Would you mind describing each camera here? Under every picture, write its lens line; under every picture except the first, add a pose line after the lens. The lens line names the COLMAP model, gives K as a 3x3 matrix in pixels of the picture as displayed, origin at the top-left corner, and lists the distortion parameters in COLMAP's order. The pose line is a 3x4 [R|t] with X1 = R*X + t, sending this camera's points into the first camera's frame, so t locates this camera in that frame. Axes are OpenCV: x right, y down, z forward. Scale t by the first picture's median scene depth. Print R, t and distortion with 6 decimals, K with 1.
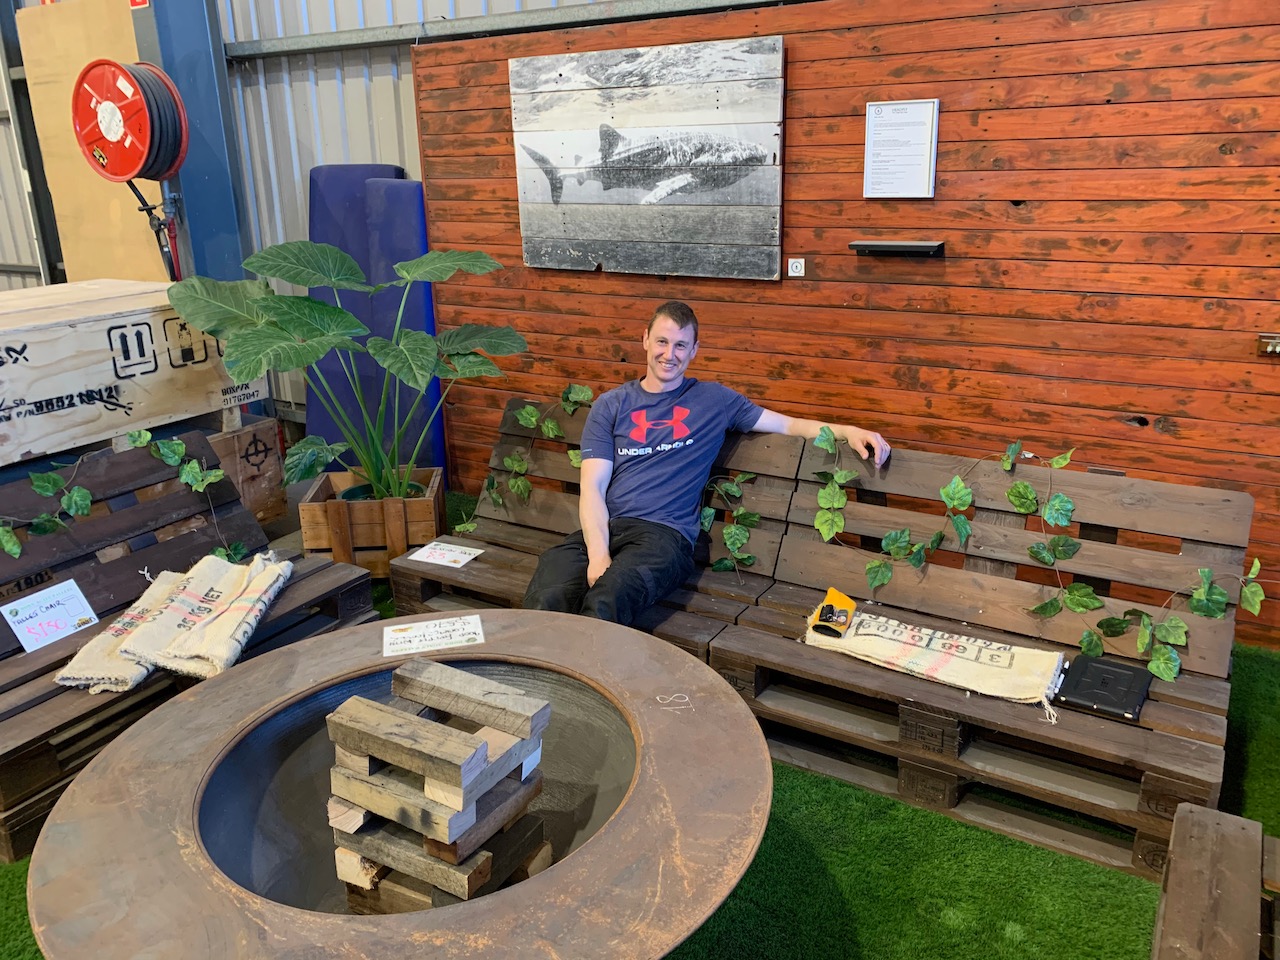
lens RADIAL K [[980.1, 0, 634.2], [0, 980.1, 472.5], [0, 0, 1]] dist [0.033137, -0.035248]
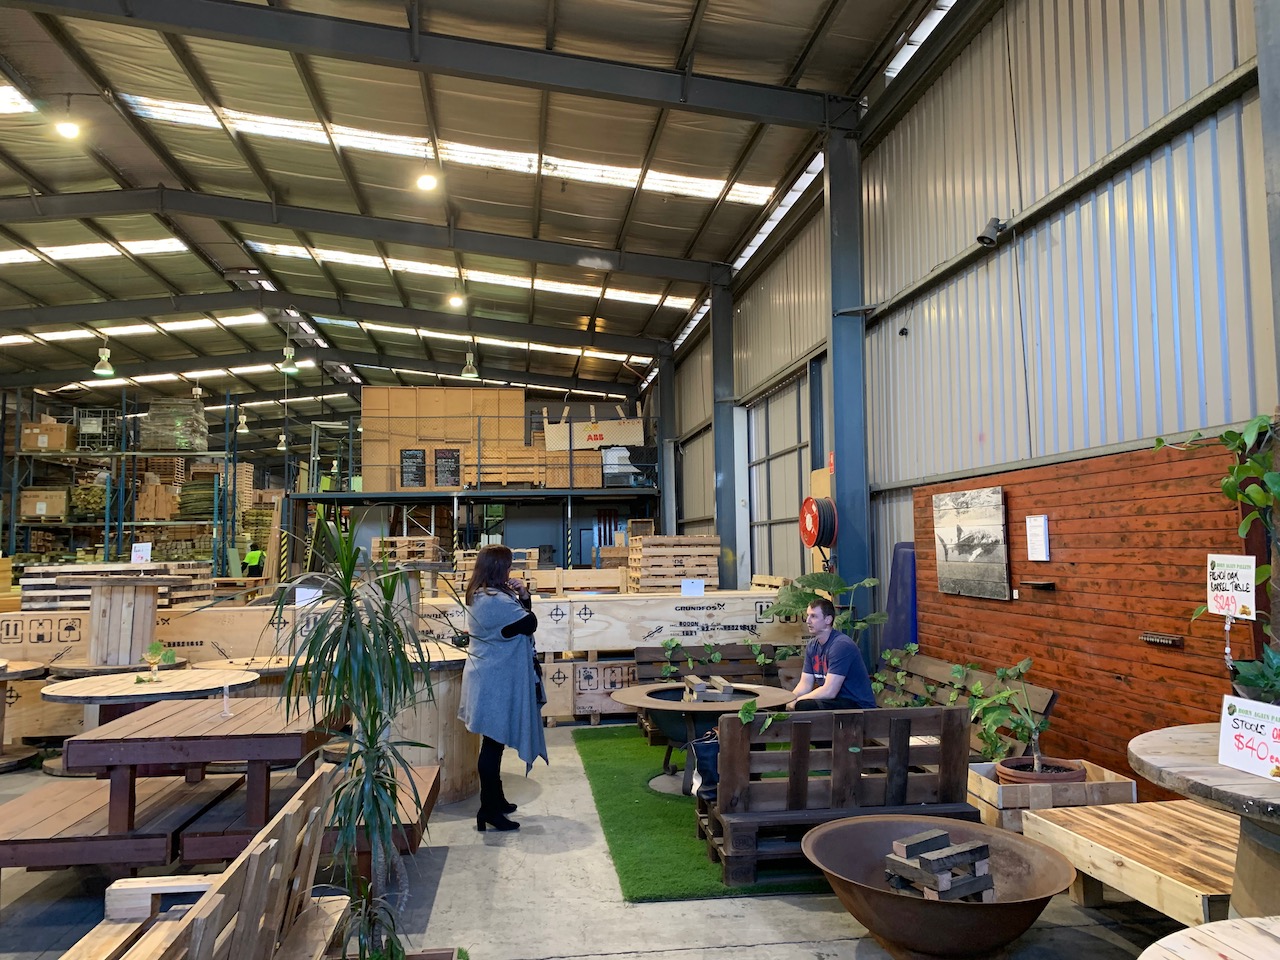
lens RADIAL K [[980.1, 0, 634.2], [0, 980.1, 472.5], [0, 0, 1]] dist [0.033137, -0.035248]
pose [[0.614932, -0.042394, -0.787440, 1.314531], [-0.248671, 0.937182, -0.244649, 0.244043], [0.748345, 0.346256, 0.565761, -0.799010]]
